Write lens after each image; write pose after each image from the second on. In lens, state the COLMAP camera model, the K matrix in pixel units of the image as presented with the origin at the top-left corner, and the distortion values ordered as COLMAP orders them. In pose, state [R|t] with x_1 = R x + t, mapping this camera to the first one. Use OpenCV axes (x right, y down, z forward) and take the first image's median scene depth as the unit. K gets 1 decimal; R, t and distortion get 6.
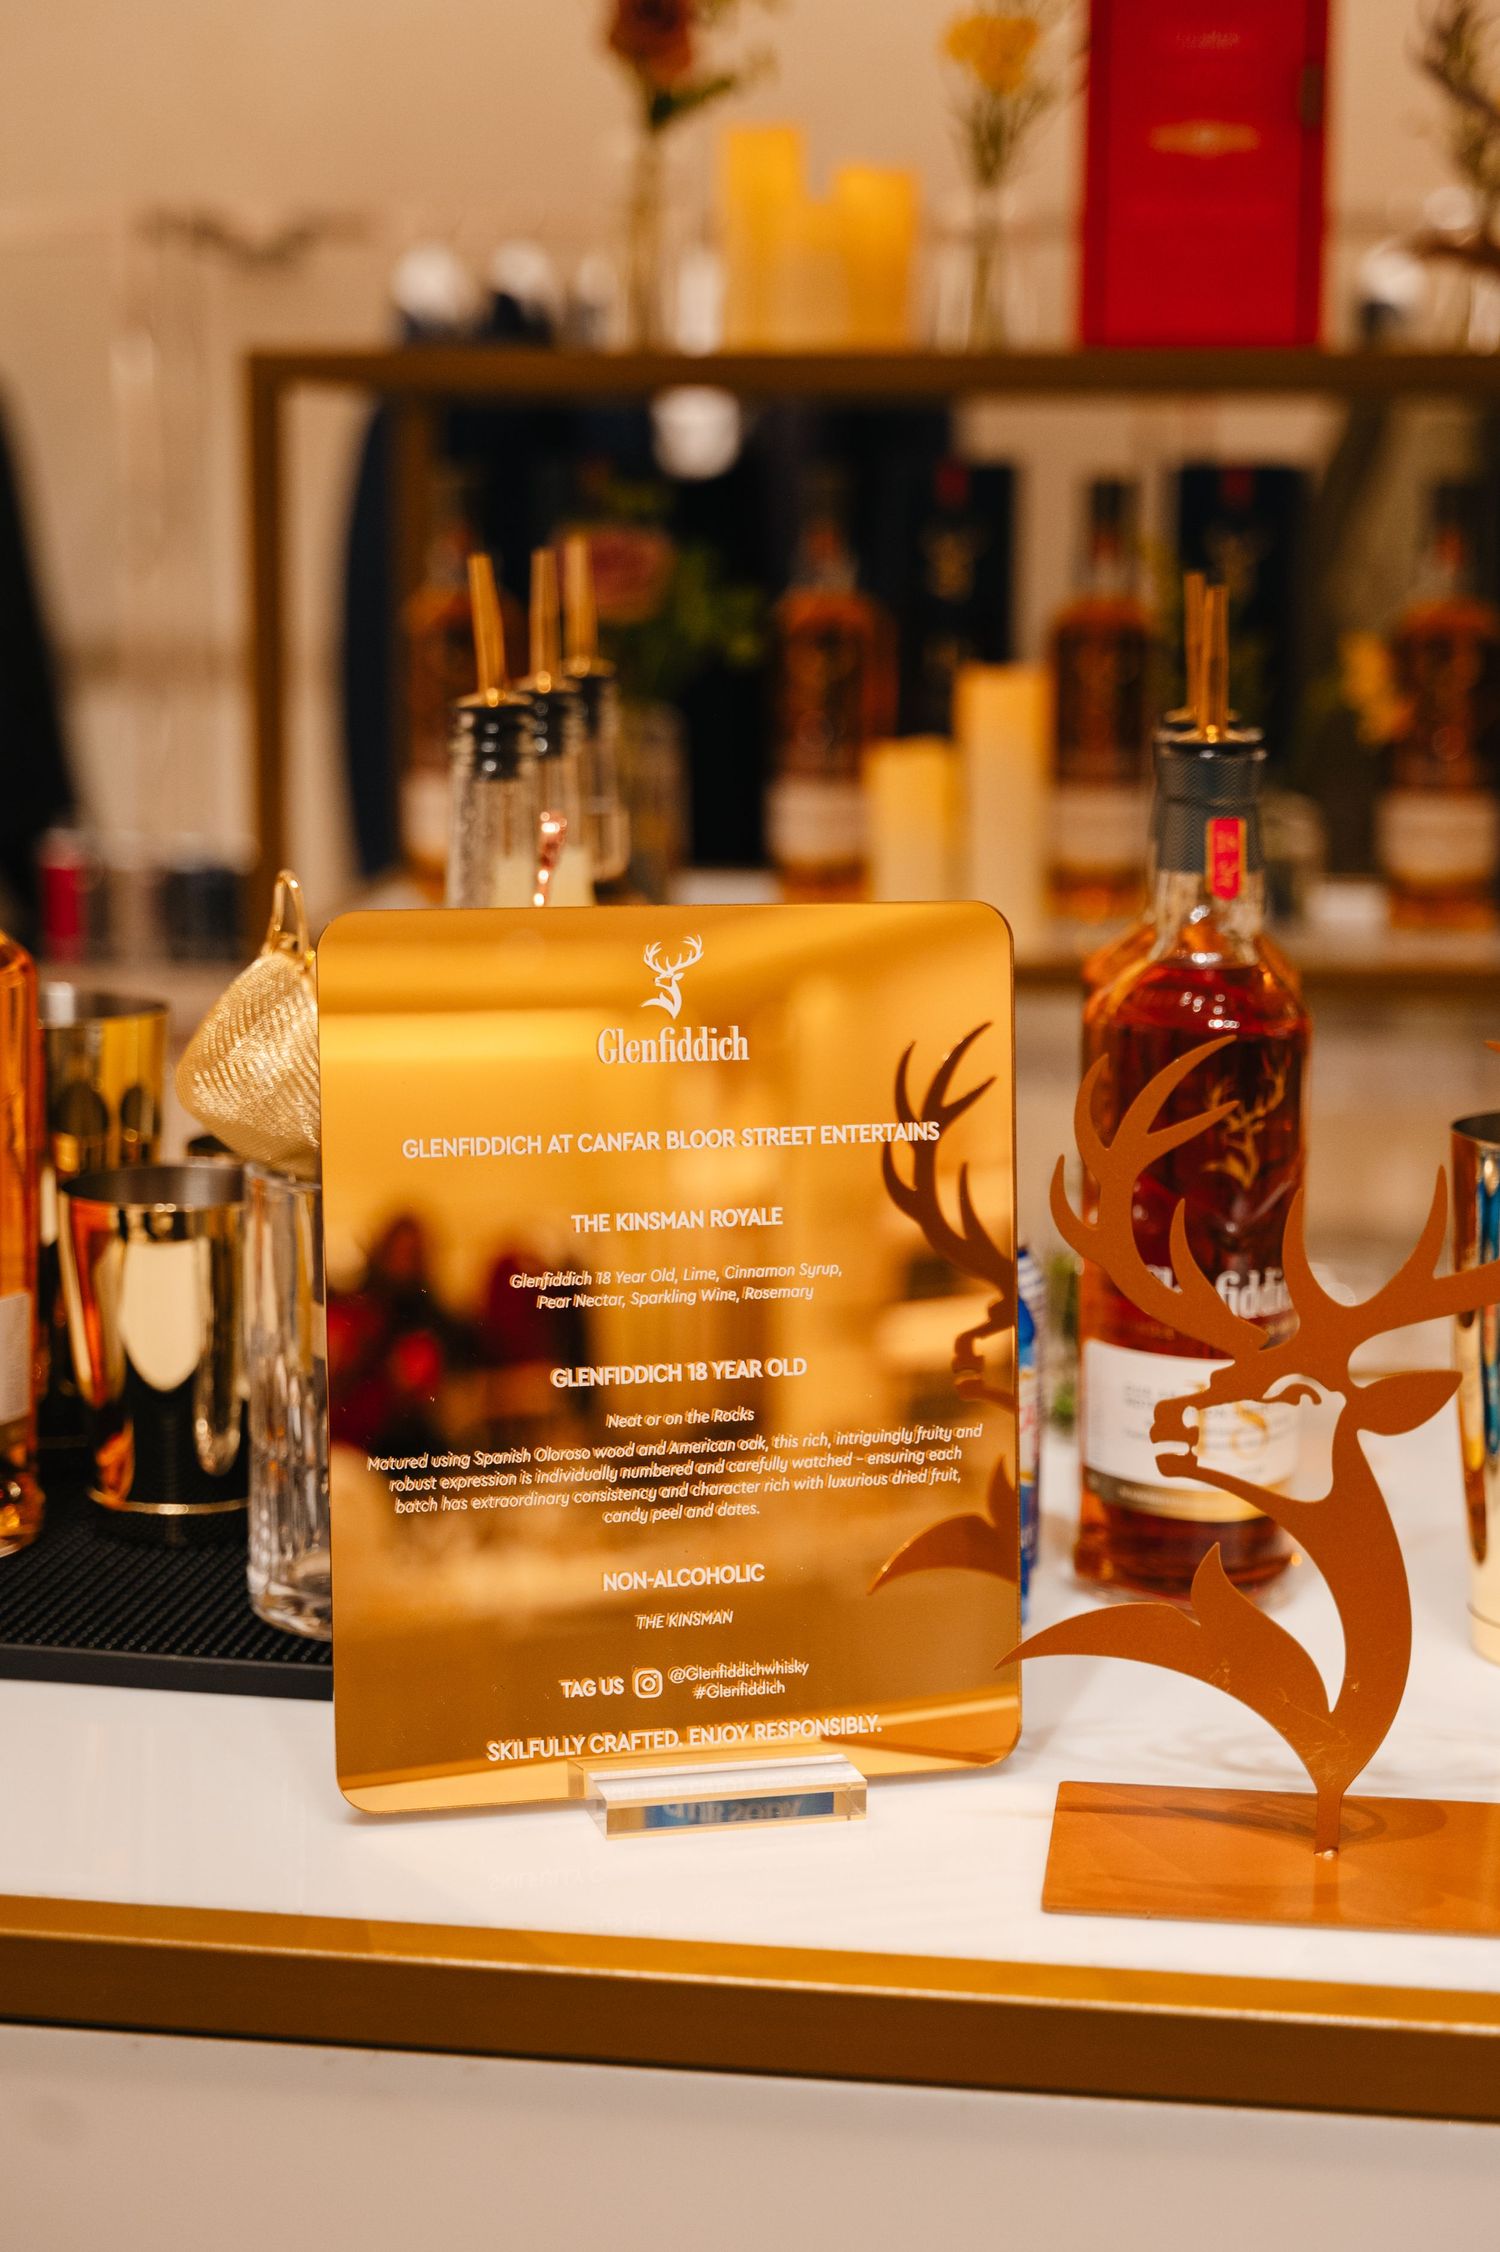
lens RADIAL K [[3864.0, 0, 753.0], [0, 3864.0, 1130.1], [0, 0, 1]] dist [-0.049163, 0.000000]
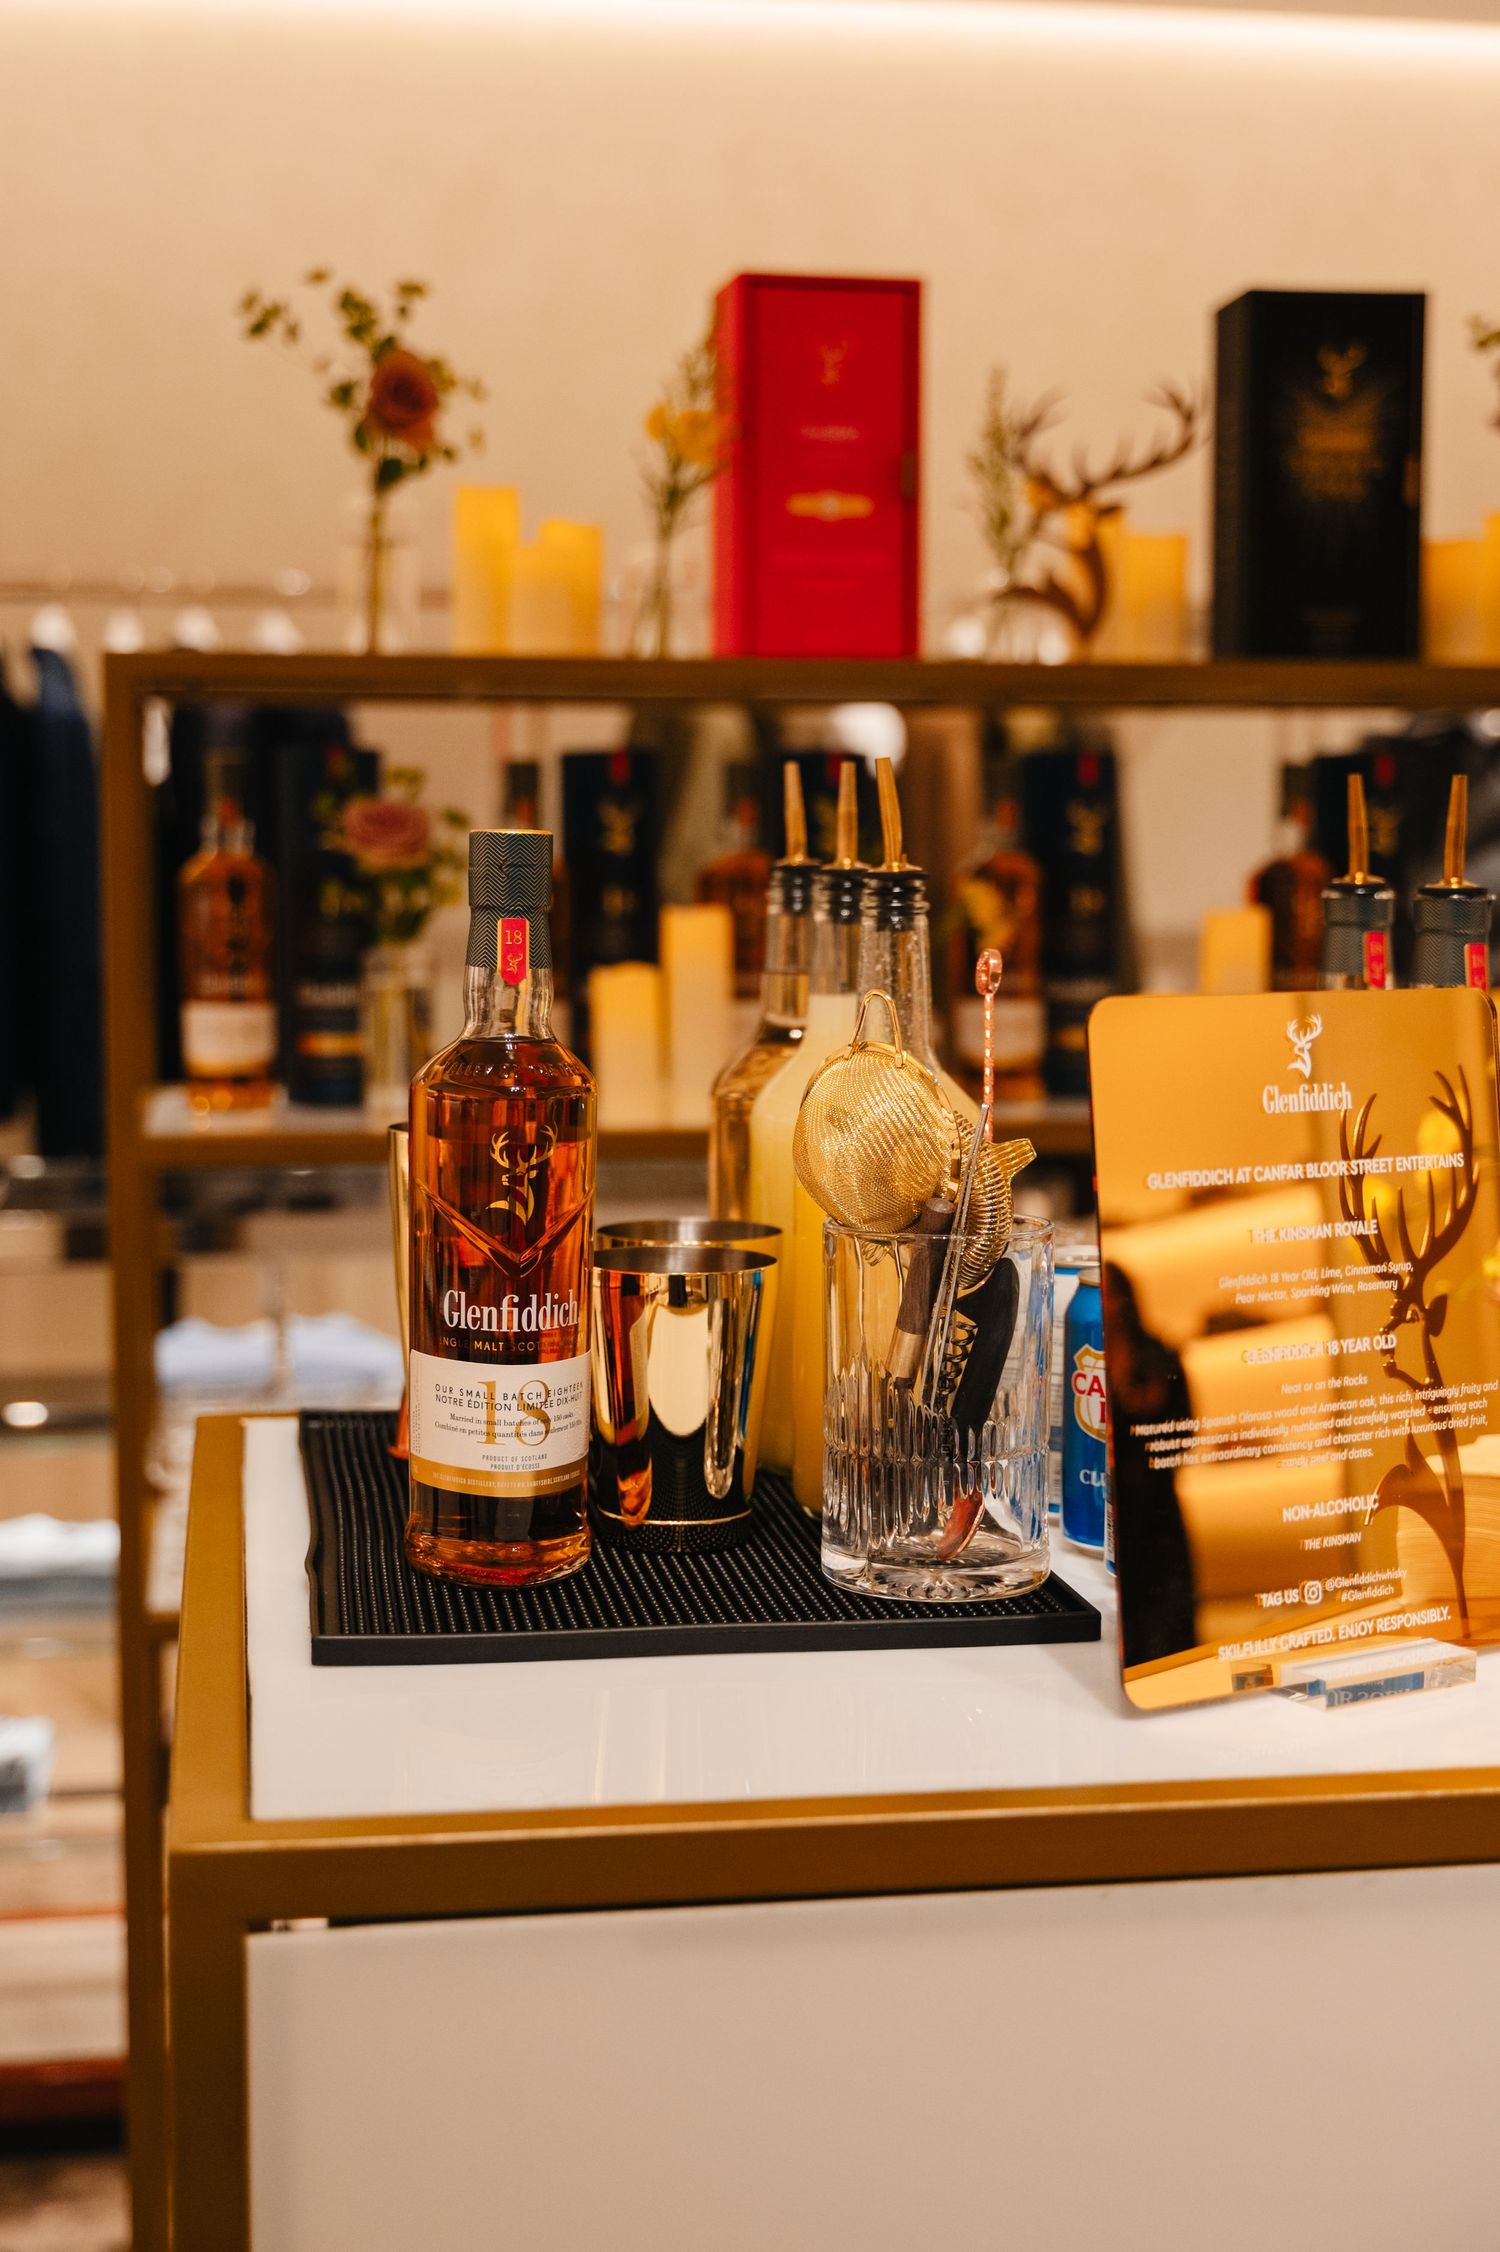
lens RADIAL K [[3005.5, 0, 750.1], [0, 3005.5, 1120.3], [0, 0, 1]] dist [0.034287, 0.000000]
pose [[0.949631, -0.031150, 0.311817, -0.427326], [0.054078, 0.996409, -0.065155, 0.034453], [-0.308668, 0.078735, 0.947905, 0.076319]]
